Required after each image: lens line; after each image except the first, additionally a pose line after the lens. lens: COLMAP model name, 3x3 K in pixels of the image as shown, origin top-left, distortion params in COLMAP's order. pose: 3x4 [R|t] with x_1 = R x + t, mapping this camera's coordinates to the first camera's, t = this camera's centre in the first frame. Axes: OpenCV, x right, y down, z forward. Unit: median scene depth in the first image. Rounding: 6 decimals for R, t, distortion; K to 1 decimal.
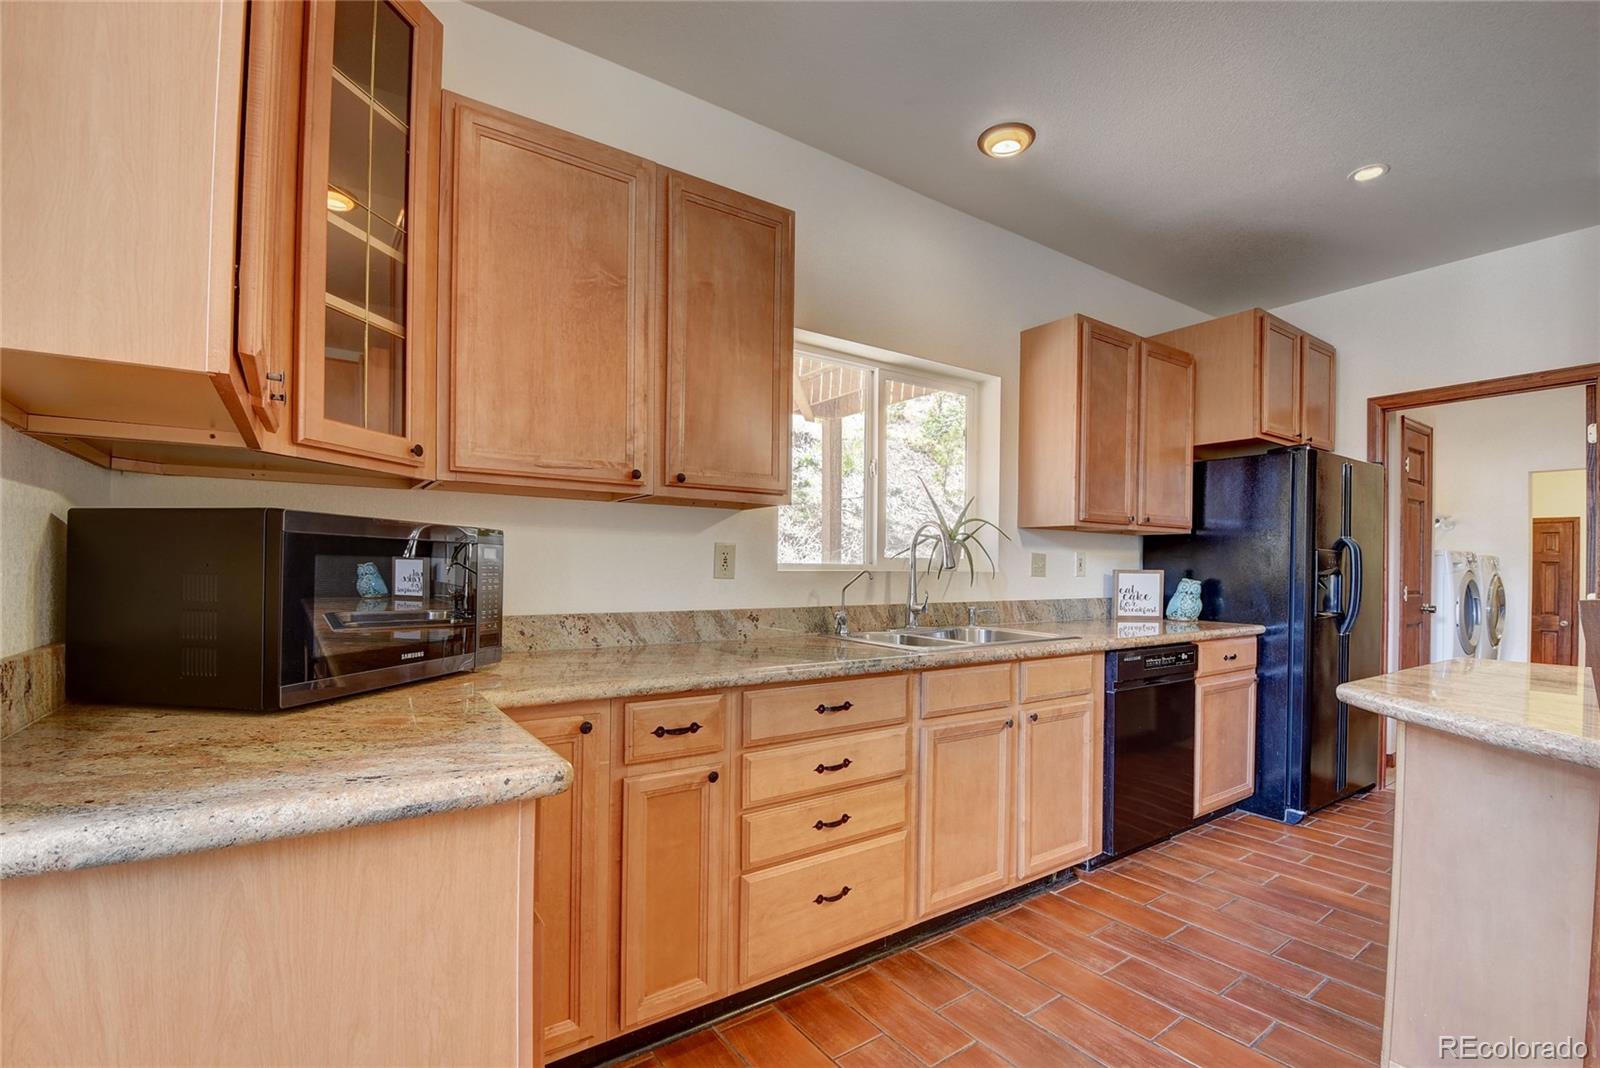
lens RADIAL K [[710.6, 0, 803.0], [0, 710.6, 564.2], [0, 0, 1]] dist [-0.001034, -0.000251]
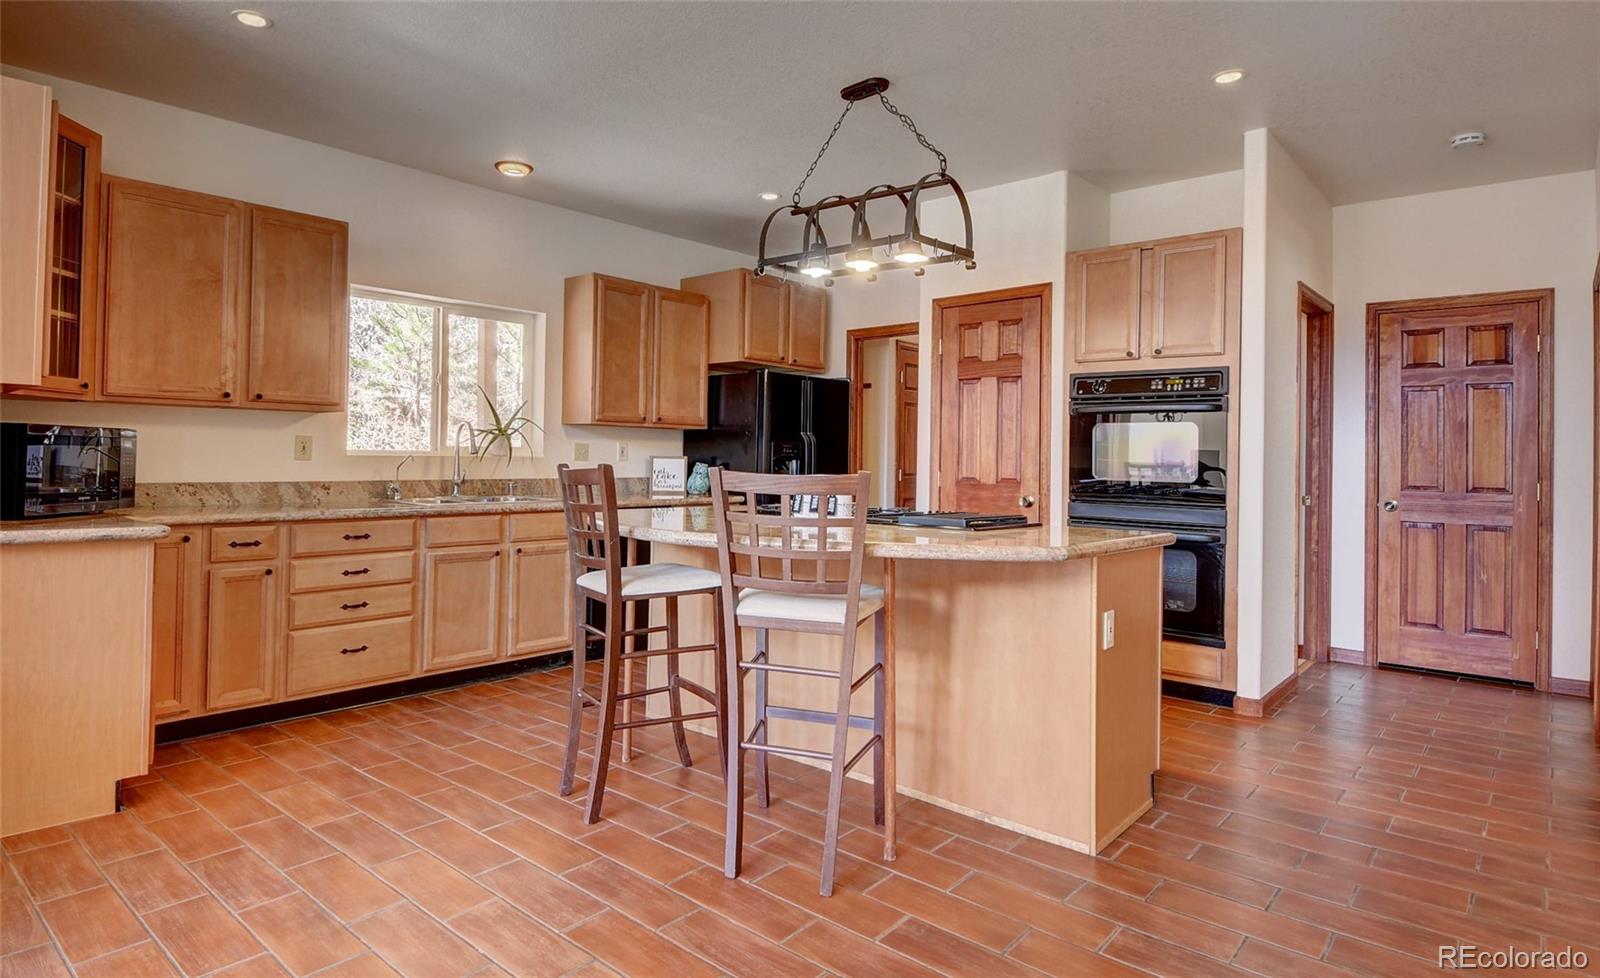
lens RADIAL K [[963.8, 0, 796.9], [0, 963.8, 439.3], [0, 0, 1]] dist [0.000699, -0.015685]
pose [[0.976213, 0.007809, 0.216672, 0.530806], [-0.005255, 0.999910, -0.012363, -0.003881], [-0.216749, 0.010930, 0.976166, -1.353179]]
